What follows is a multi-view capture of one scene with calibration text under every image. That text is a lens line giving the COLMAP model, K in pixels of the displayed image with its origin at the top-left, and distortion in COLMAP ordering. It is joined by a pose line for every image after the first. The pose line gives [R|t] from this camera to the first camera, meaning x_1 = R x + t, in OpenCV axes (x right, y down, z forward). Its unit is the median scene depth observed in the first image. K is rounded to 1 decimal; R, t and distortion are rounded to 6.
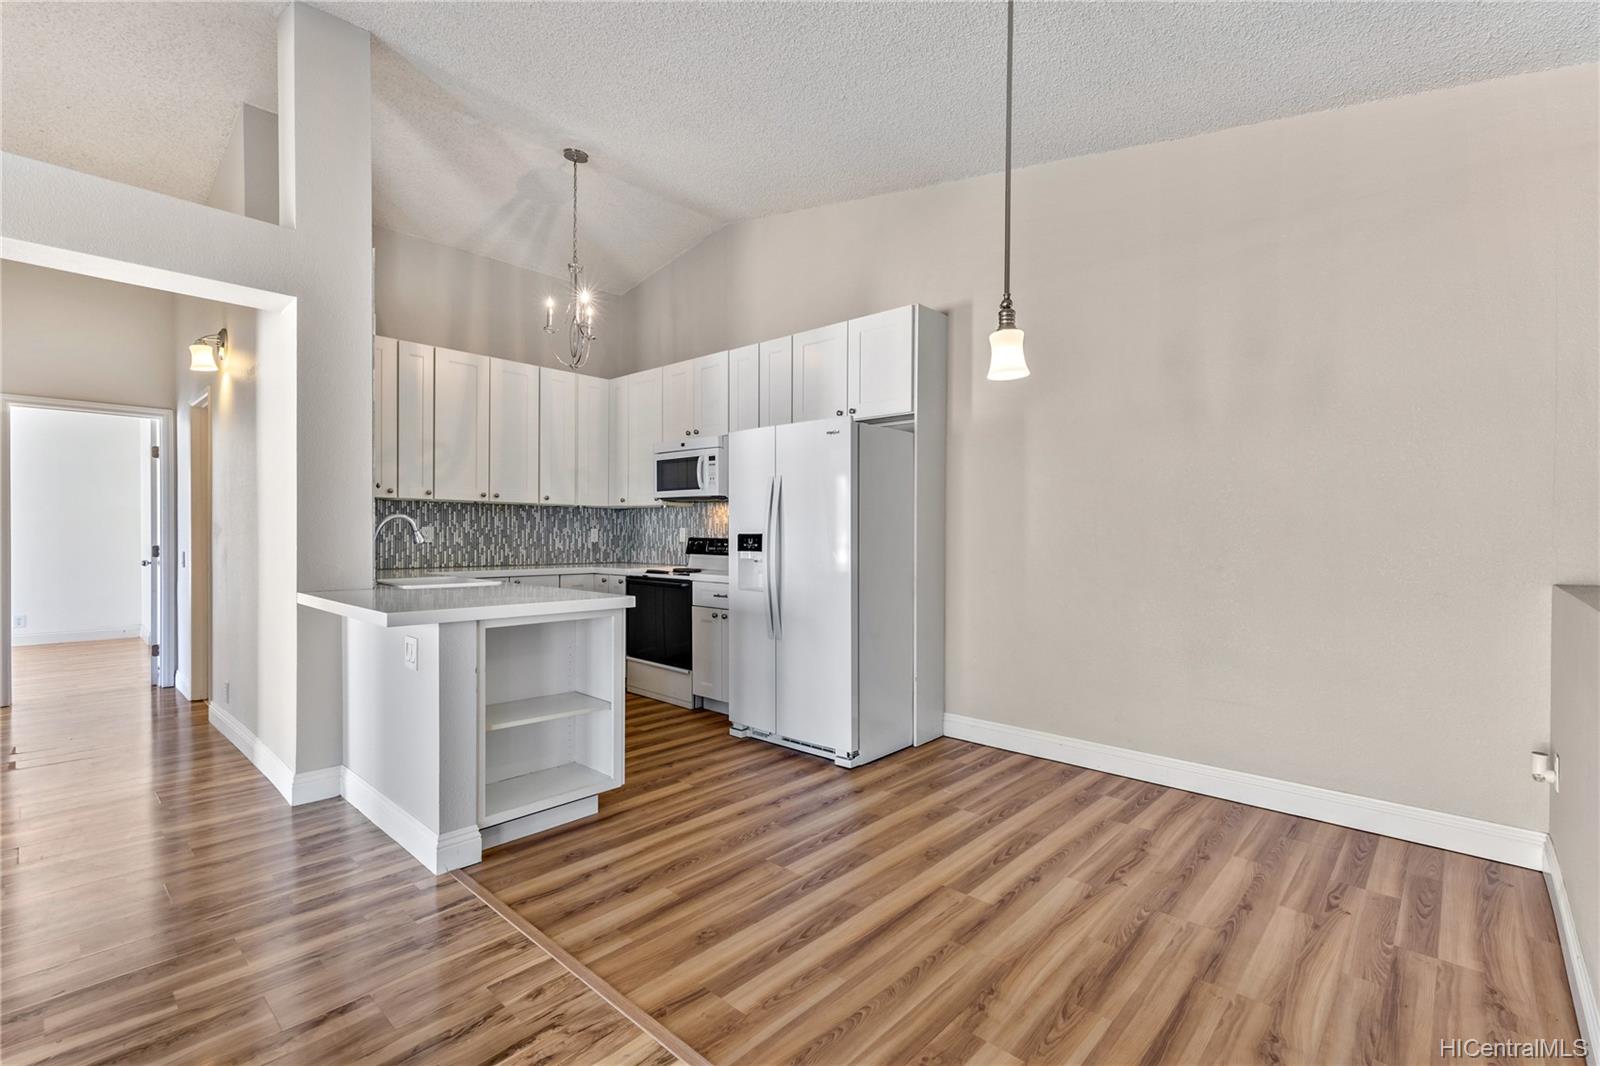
lens RADIAL K [[717.0, 0, 812.4], [0, 717.0, 536.2], [0, 0, 1]] dist [-0.001918, -0.000188]
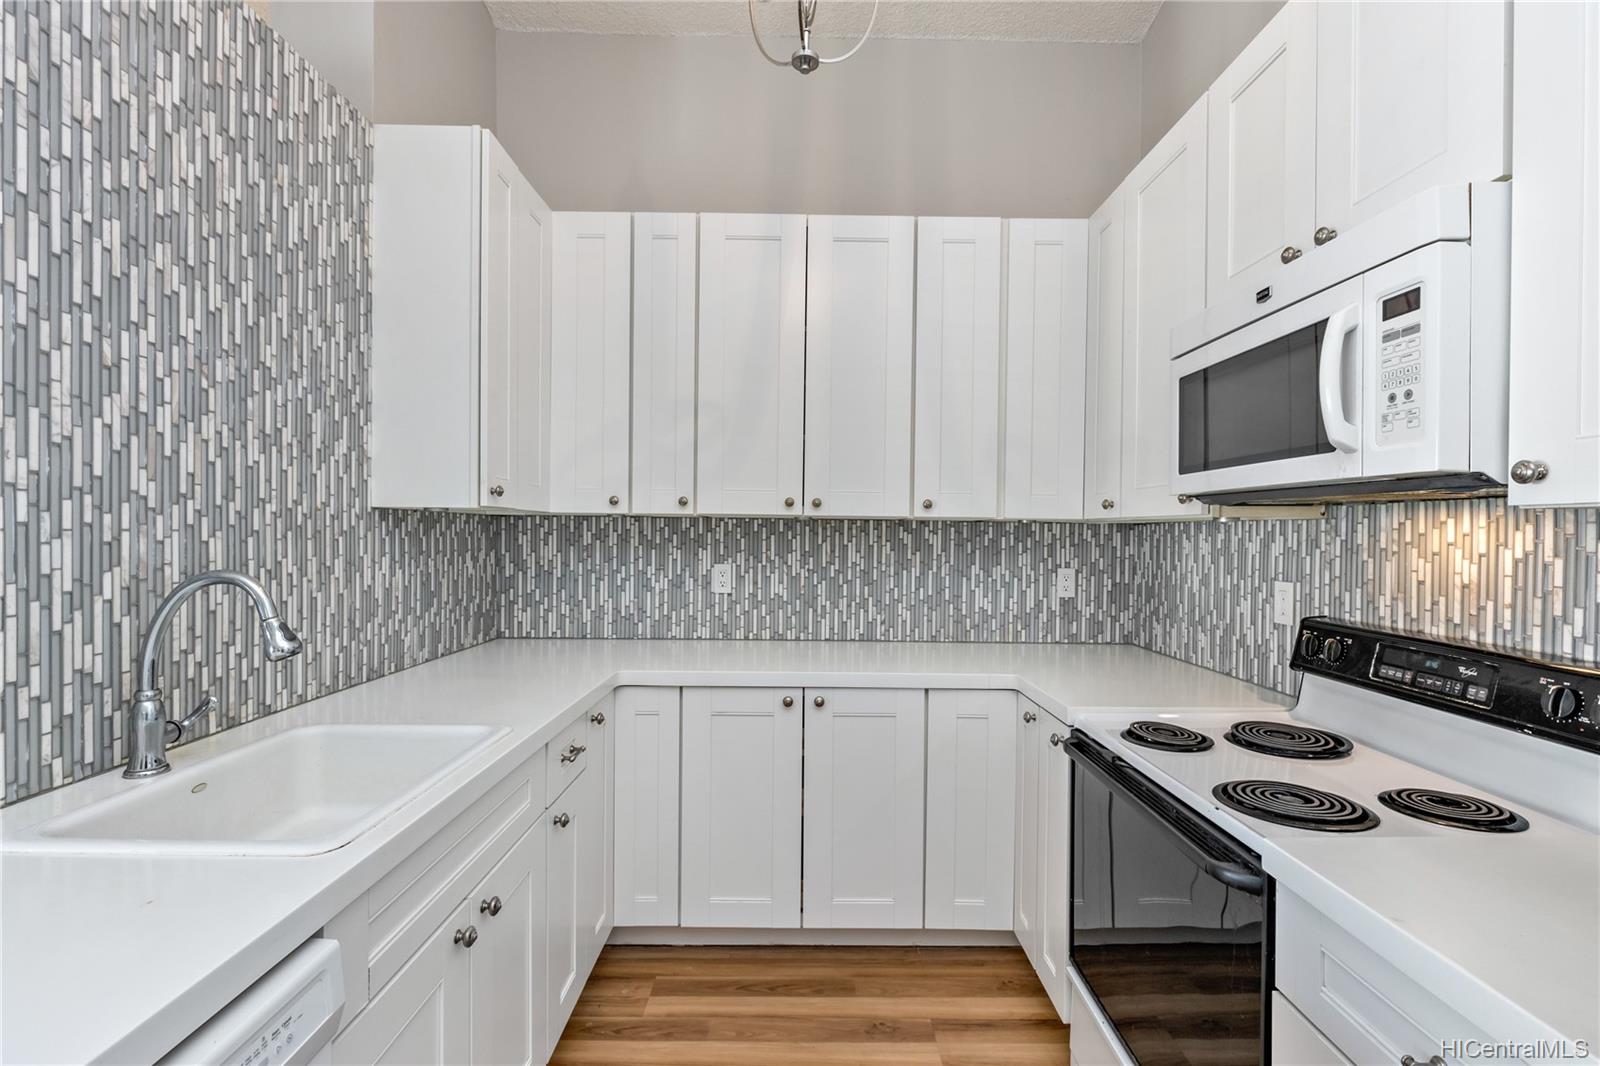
lens RADIAL K [[717.0, 0, 801.9], [0, 717.0, 538.1], [0, 0, 1]] dist [-0.001918, -0.000188]
pose [[0.672916, 0.006690, -0.739689, -0.094057], [-0.009537, 0.999954, 0.000367, -0.033229], [0.739657, 0.006807, 0.672949, 0.668888]]
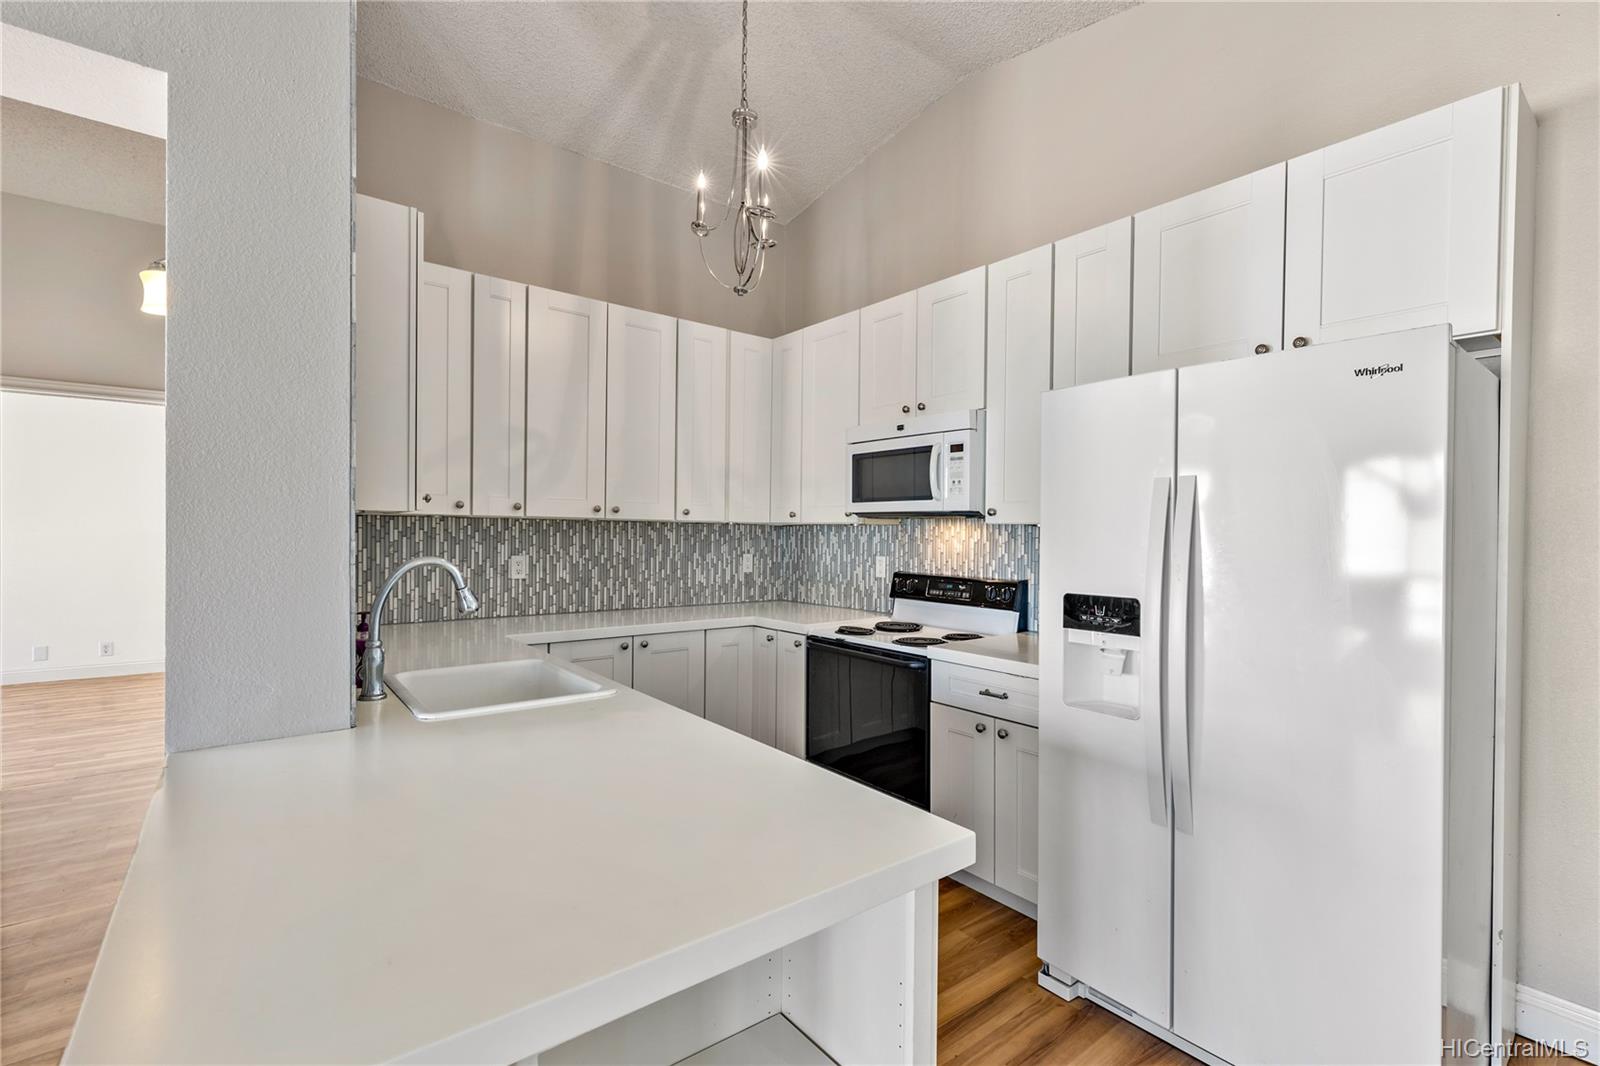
lens RADIAL K [[717.0, 0, 807.0], [0, 717.0, 531.4], [0, 0, 1]] dist [-0.001918, -0.000188]
pose [[0.986318, 0.004228, -0.164797, -0.152992], [-0.005727, 0.999946, -0.008621, -0.031478], [0.164752, 0.009447, 0.986290, 0.366908]]
